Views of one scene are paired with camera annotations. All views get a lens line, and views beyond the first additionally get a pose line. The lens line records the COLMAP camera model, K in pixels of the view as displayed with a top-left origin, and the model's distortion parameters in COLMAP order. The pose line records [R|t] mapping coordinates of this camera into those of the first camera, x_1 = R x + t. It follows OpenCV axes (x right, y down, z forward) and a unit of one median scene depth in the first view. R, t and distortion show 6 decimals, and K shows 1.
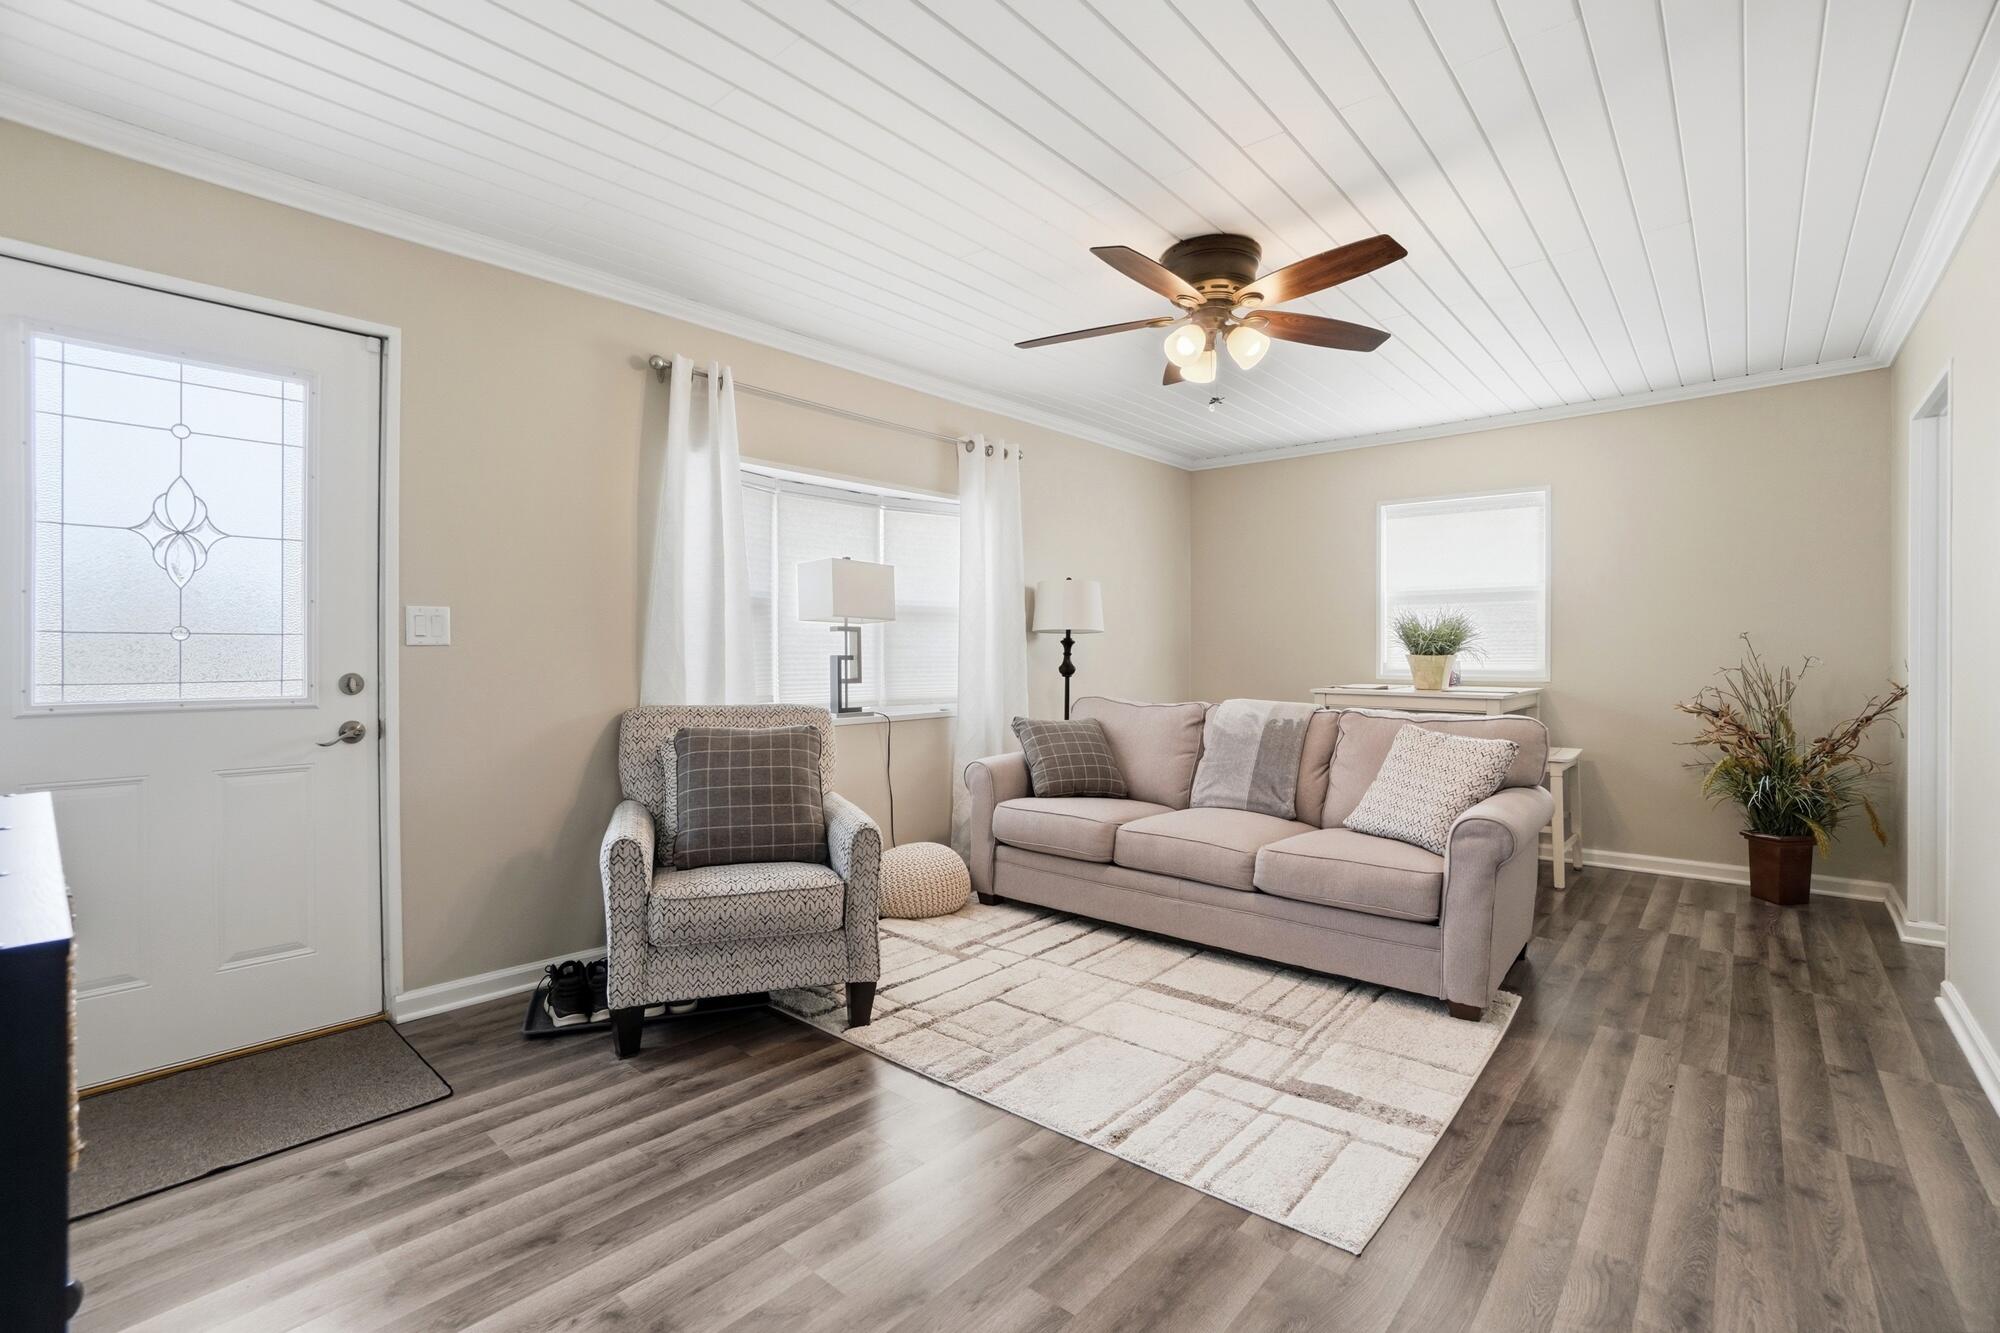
lens RADIAL K [[890.3, 0, 982.4], [0, 890.3, 652.8], [0, 0, 1]] dist [-0.058756, 0.021223]
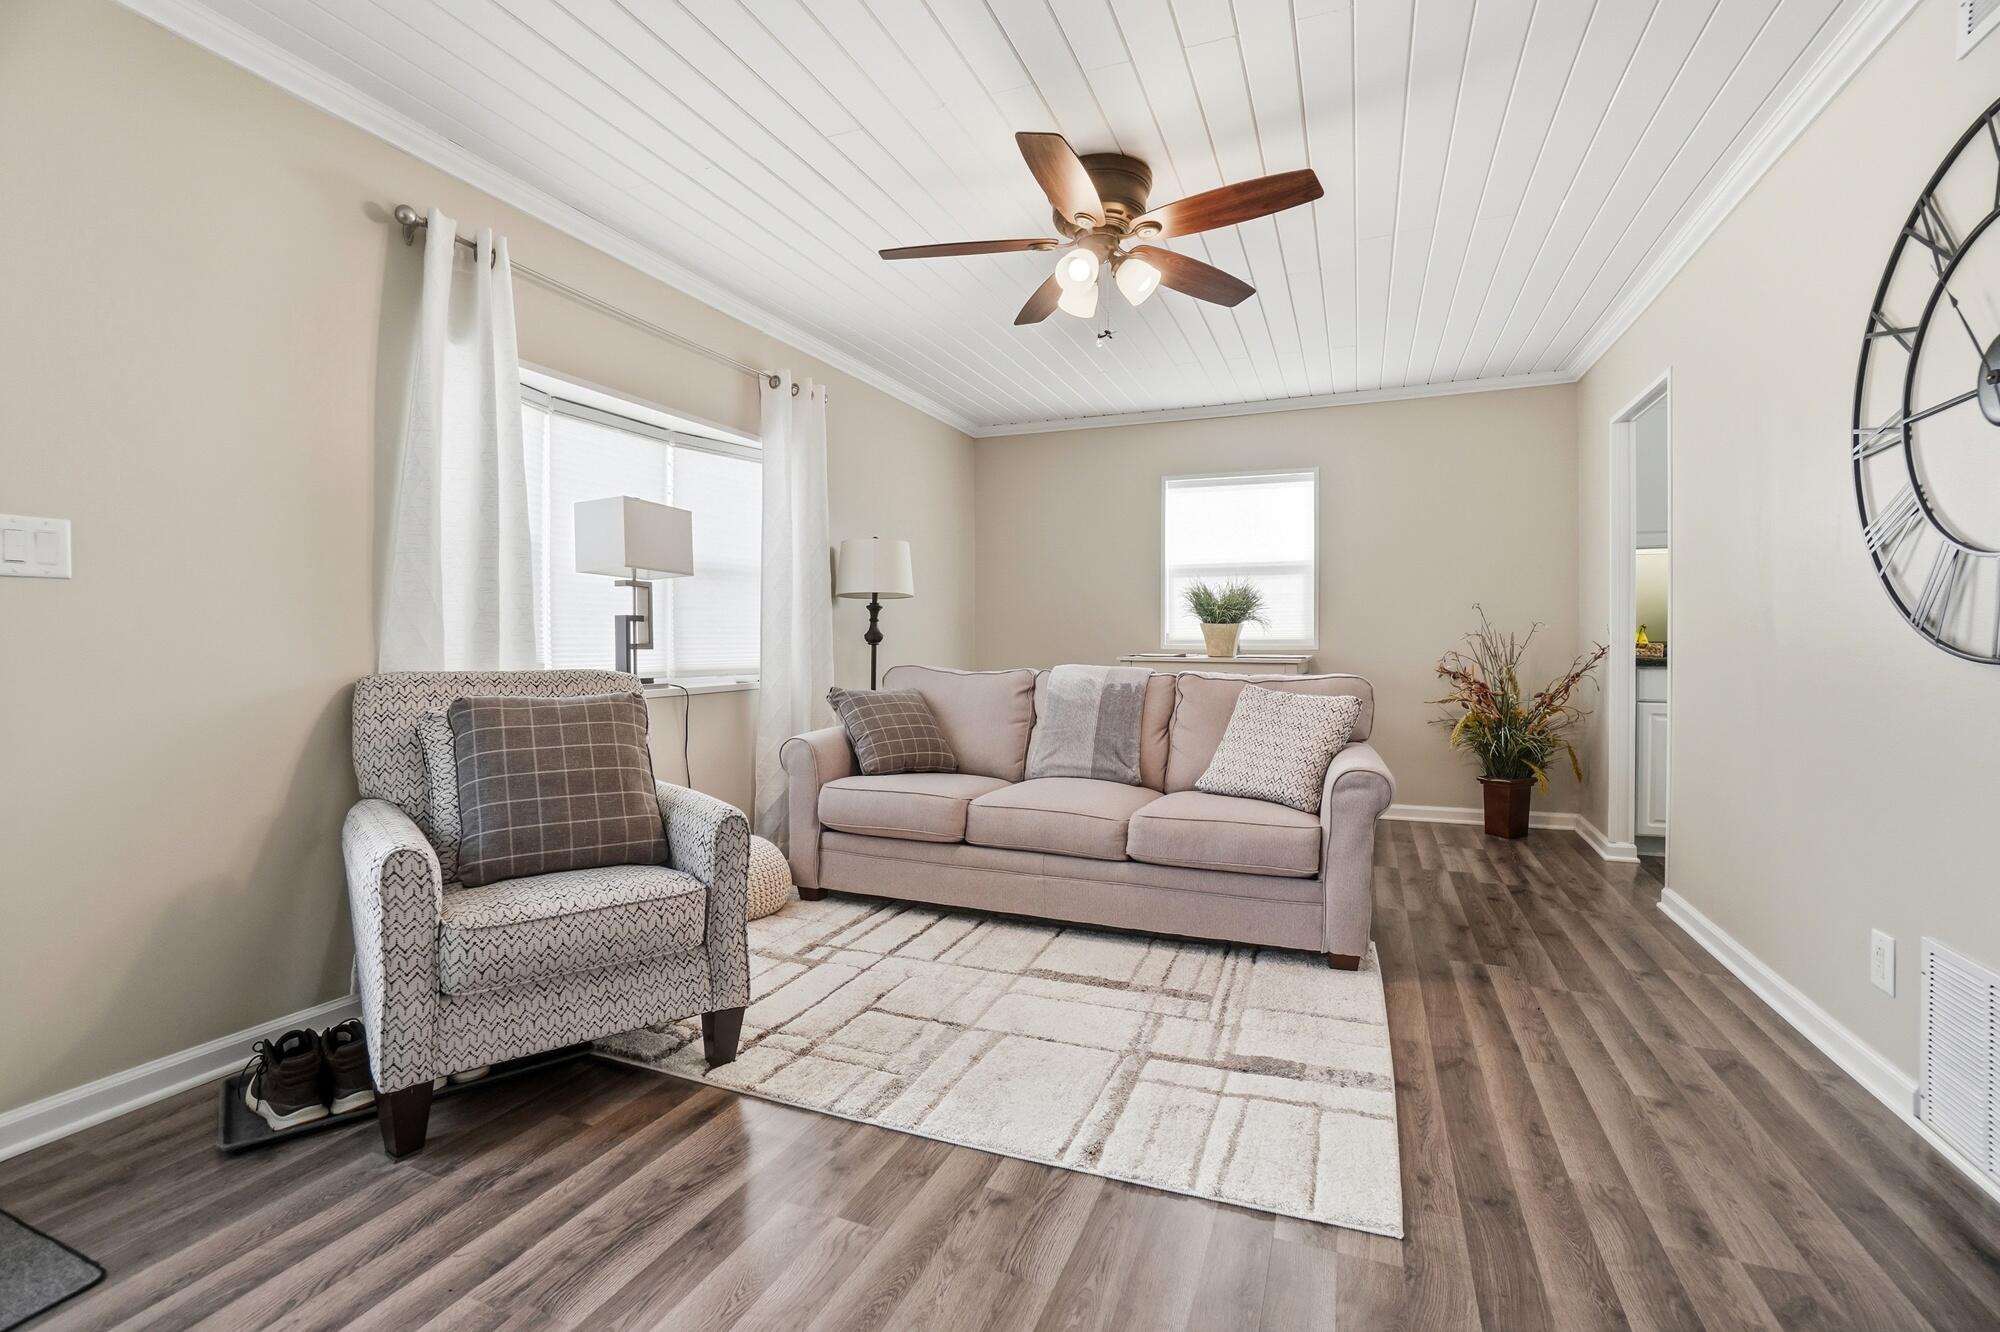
lens RADIAL K [[882.2, 0, 955.4], [0, 882.2, 645.9], [0, 0, 1]] dist [-0.063283, 0.024658]
pose [[0.947796, -0.000101, 0.318877, -0.183620], [-0.000704, 0.999997, 0.002410, 0.040985], [-0.318877, -0.002509, 0.947793, 0.181437]]
